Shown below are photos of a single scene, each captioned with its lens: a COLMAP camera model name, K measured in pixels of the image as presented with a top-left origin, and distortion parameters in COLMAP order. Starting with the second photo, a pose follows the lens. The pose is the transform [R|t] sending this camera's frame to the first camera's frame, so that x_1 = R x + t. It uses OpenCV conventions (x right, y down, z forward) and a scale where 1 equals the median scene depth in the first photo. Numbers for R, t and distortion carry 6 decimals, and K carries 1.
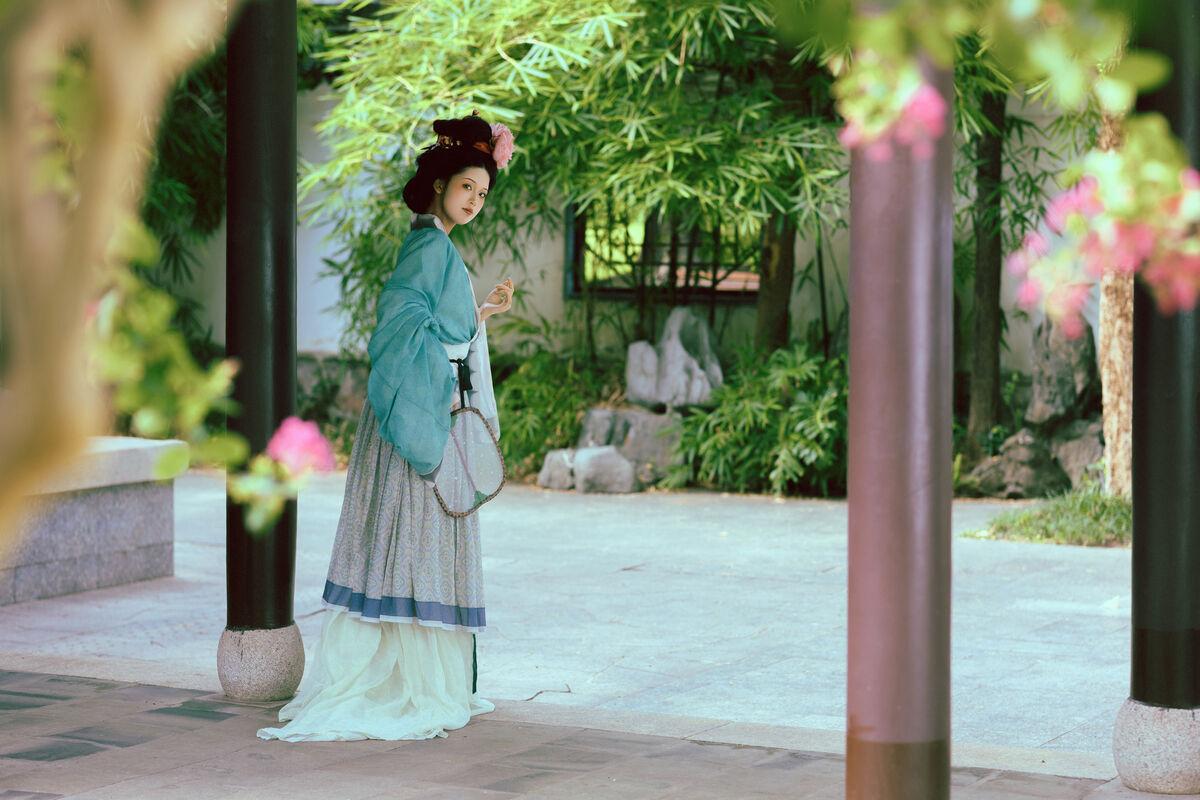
lens RADIAL K [[2484.6, 0, 489.2], [0, 2484.6, 313.3], [0, 0, 1]] dist [0.629207, 0.093118]
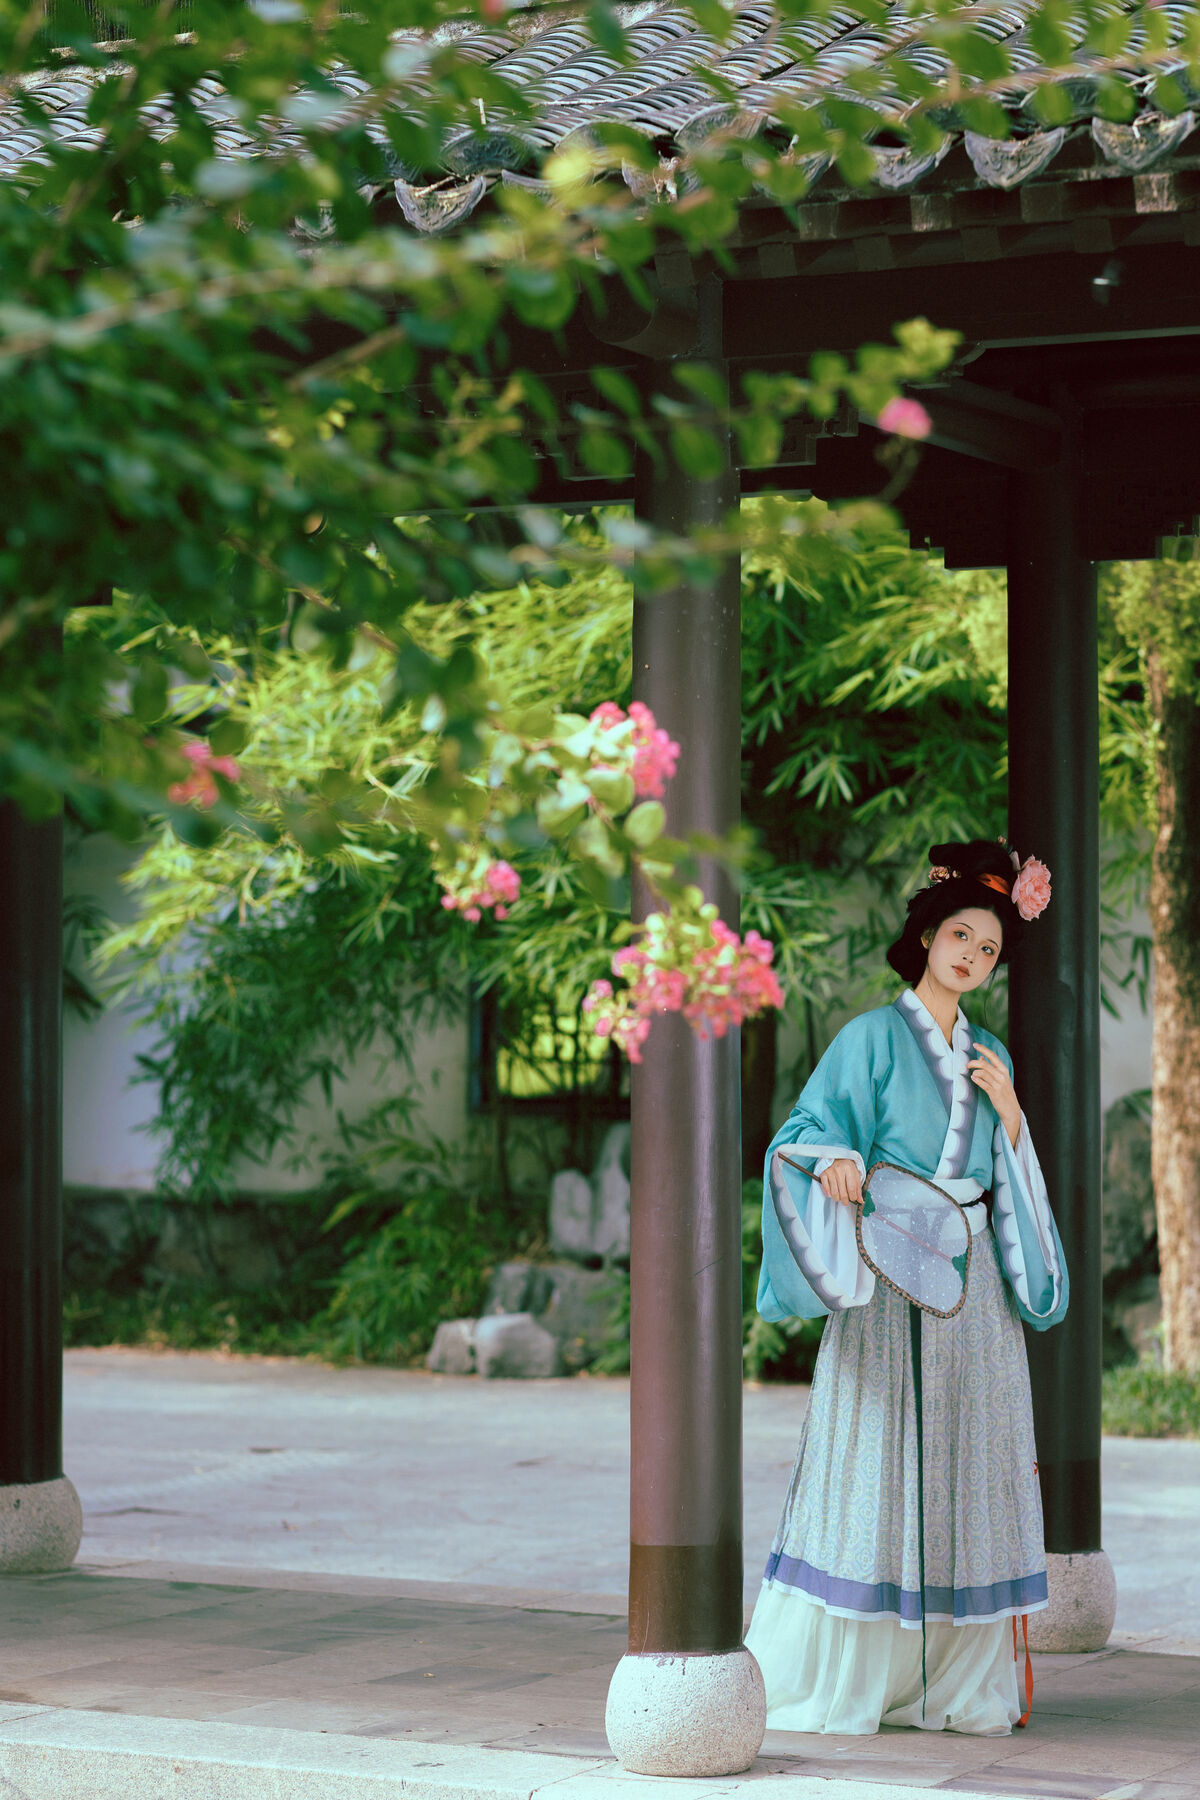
lens RADIAL K [[3872.0, 0, 601.0], [0, 3872.0, 731.1], [0, 0, 1]] dist [-0.000406, 0.416624]
pose [[0.999190, 0.002129, 0.040174, 0.024632], [0.002398, 0.993670, -0.112315, 0.011030], [-0.040159, 0.112320, 0.992860, -0.143431]]
